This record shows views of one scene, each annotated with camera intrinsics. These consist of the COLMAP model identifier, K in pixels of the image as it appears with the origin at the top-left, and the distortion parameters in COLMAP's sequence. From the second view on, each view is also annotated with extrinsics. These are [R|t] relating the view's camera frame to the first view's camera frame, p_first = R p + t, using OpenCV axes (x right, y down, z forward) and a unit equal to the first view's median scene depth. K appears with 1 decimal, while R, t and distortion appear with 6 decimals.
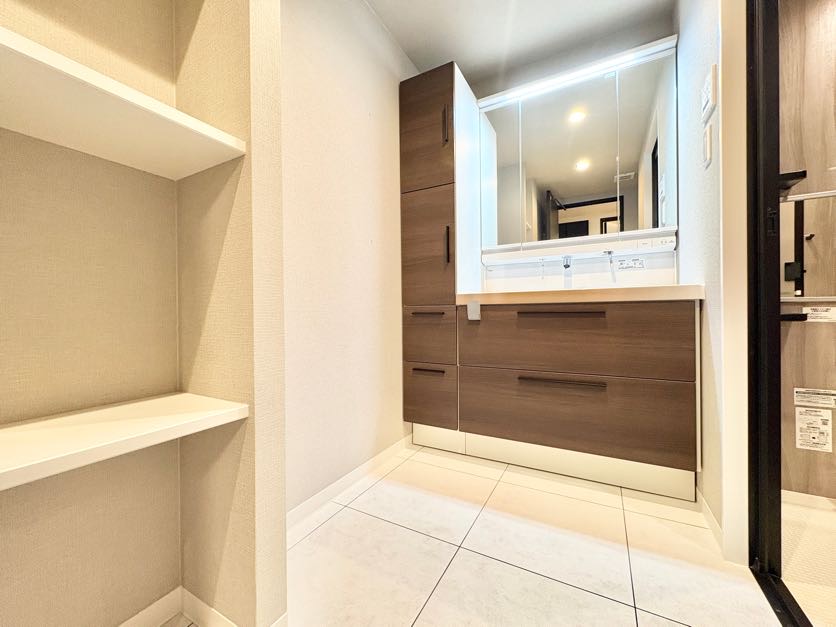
lens RADIAL K [[332.7, 0, 418.9], [0, 332.7, 314.1], [0, 0, 1]] dist [-0.004283, -0.000426]
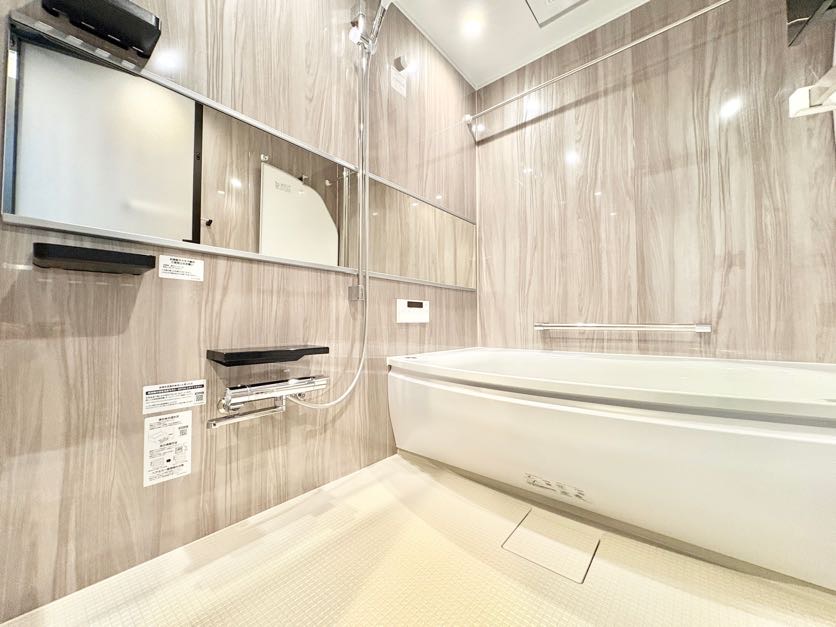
lens RADIAL K [[332.7, 0, 417.4], [0, 332.7, 315.6], [0, 0, 1]] dist [-0.004283, -0.000426]
pose [[0.187656, 0.030197, 0.981771, 0.651591], [-0.003454, 0.999541, -0.030083, 0.113855], [-0.982229, 0.002254, 0.187674, 0.410110]]
